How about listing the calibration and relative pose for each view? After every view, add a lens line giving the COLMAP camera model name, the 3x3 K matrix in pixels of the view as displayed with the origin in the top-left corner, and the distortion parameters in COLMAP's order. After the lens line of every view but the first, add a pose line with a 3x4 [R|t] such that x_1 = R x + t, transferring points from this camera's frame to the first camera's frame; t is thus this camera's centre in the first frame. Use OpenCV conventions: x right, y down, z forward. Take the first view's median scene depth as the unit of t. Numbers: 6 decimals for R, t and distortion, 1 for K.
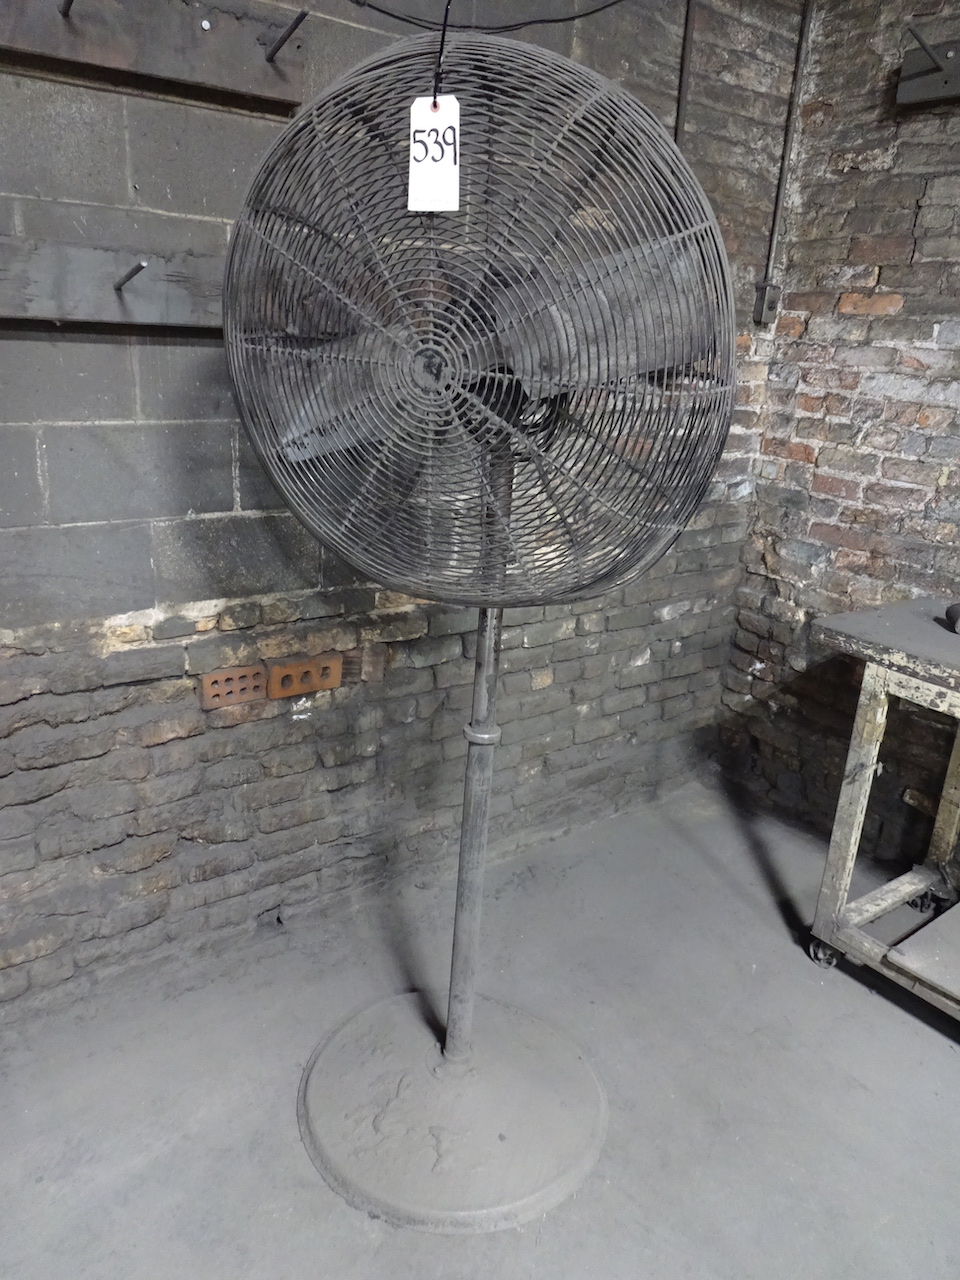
lens RADIAL K [[951.2, 0, 482.2], [0, 951.2, 643.0], [0, 0, 1]] dist [-0.004271, -0.006022]
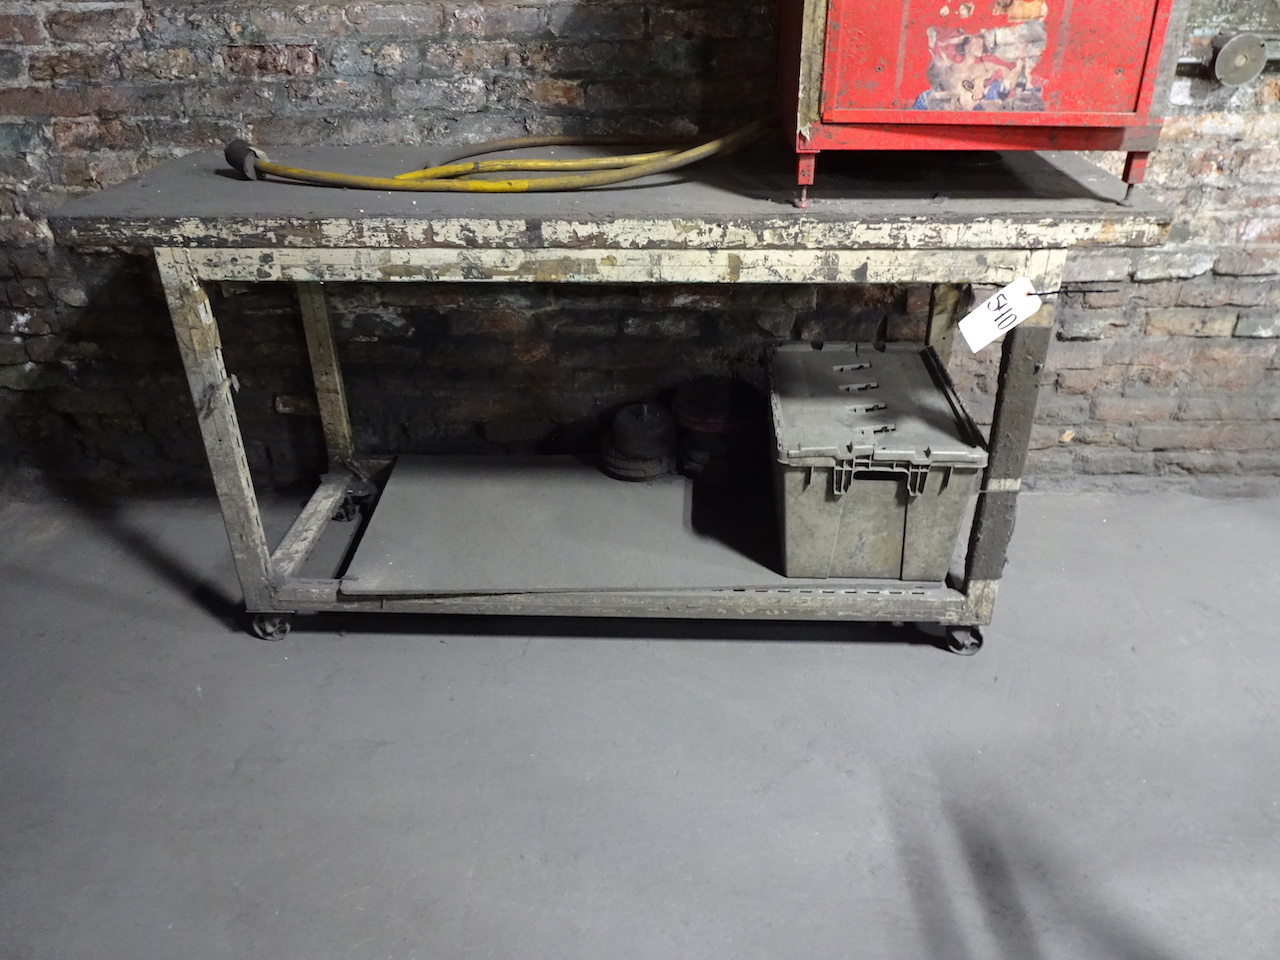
lens RADIAL K [[951.2, 0, 647.5], [0, 951.2, 480.2], [0, 0, 1]] dist [-0.004271, -0.006022]
pose [[0.621764, -0.438200, 0.649146, 0.088285], [0.287512, 0.898670, 0.331254, 0.041671], [-0.728524, -0.019325, 0.684748, 0.218598]]
